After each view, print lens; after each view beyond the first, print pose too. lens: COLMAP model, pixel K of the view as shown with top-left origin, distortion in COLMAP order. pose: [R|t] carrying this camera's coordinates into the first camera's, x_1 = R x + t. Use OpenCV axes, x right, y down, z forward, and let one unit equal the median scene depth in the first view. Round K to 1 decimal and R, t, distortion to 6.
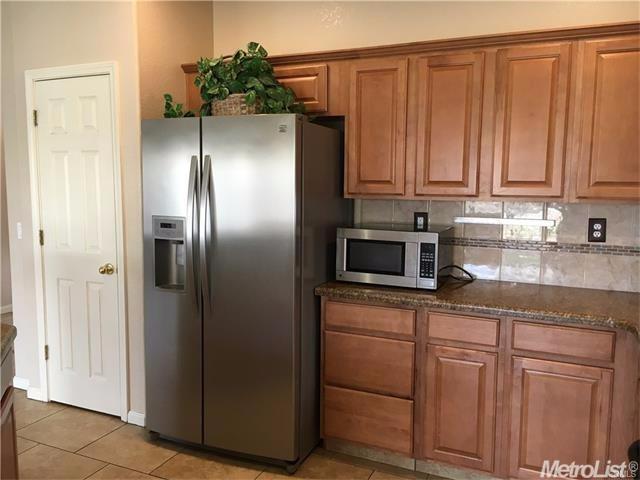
lens RADIAL K [[544.0, 0, 321.6], [0, 544.0, 237.2], [0, 0, 1]] dist [0.068076, -0.069841]
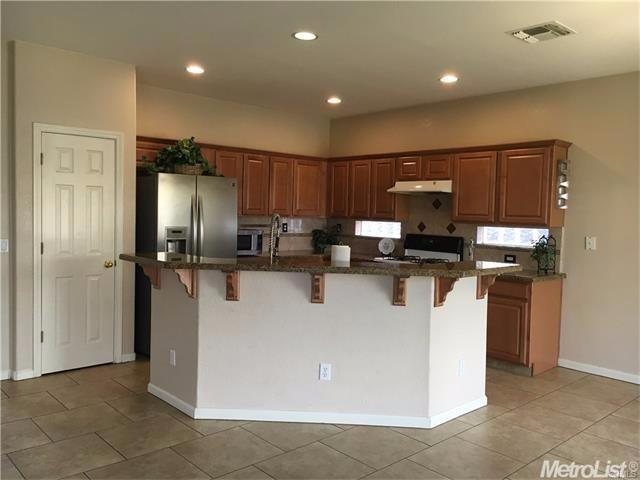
lens RADIAL K [[544.0, 0, 320.3], [0, 544.0, 235.8], [0, 0, 1]] dist [0.068076, -0.069841]
pose [[0.395594, -0.040668, 0.917525, -1.825205], [0.077289, 0.996949, 0.010865, 0.009669], [-0.915168, 0.066617, 0.397530, -0.171628]]
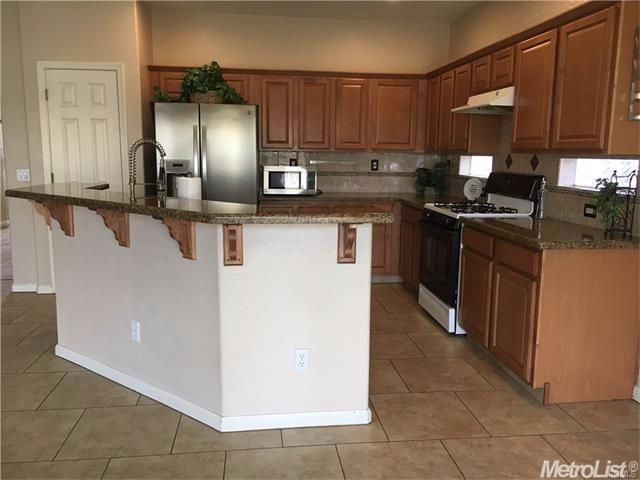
lens RADIAL K [[544.0, 0, 319.6], [0, 544.0, 236.1], [0, 0, 1]] dist [0.068076, -0.069841]
pose [[0.856969, -0.077158, 0.509559, -0.822943], [0.051116, 0.996579, 0.064937, 0.118029], [-0.512826, -0.029602, 0.857982, -0.760576]]
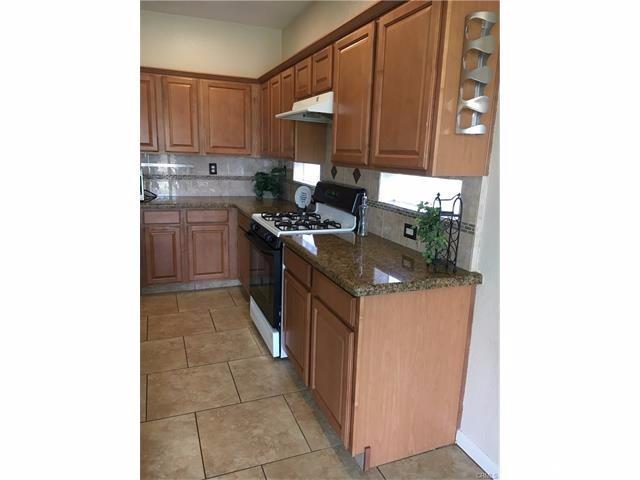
lens RADIAL K [[408.9, 0, 322.5], [0, 408.9, 238.3], [0, 0, 1]] dist [0.052057, -0.000122]
pose [[0.693430, -0.133246, 0.708096, -0.398020], [0.050401, 0.989315, 0.136807, 0.059761], [-0.718759, -0.059178, 0.692736, -0.468100]]
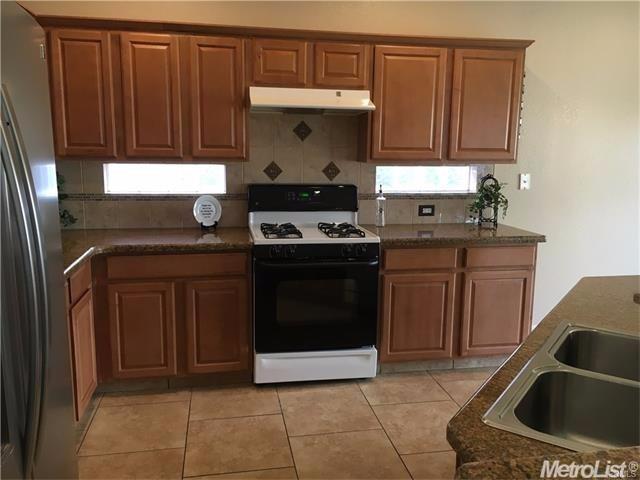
lens RADIAL K [[544.0, 0, 319.0], [0, 544.0, 235.7], [0, 0, 1]] dist [0.068076, -0.069841]
pose [[-0.567989, -0.145859, 0.810009, -0.678565], [0.073266, 0.971303, 0.226279, -0.111235], [-0.819769, 0.187870, -0.541003, 1.035305]]
